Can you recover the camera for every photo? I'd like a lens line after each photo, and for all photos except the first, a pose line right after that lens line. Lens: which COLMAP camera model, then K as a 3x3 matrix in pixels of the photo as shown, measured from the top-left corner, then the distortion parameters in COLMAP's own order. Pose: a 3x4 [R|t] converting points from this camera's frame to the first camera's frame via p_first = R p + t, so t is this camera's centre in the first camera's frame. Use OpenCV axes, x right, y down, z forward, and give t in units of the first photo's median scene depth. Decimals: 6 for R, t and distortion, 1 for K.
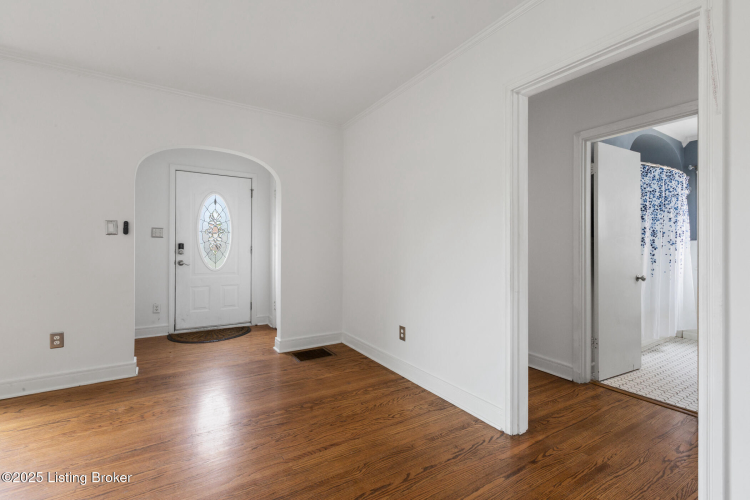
lens RADIAL K [[342.6, 0, 373.8], [0, 342.6, 247.0], [0, 0, 1]] dist [0.000051, -0.000289]
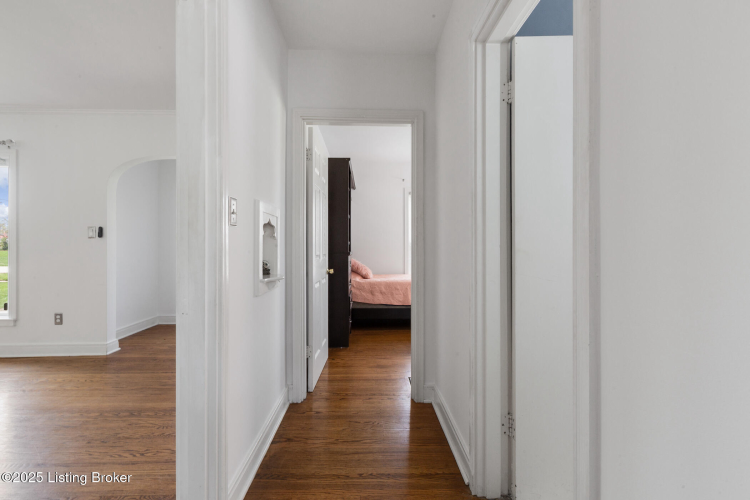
lens RADIAL K [[342.6, 0, 372.3], [0, 342.6, 249.8], [0, 0, 1]] dist [0.000051, -0.000289]
pose [[0.857632, -0.002882, -0.514255, 0.794851], [0.005173, 0.999982, 0.003023, 0.007686], [0.514237, -0.005253, 0.857632, 0.489564]]
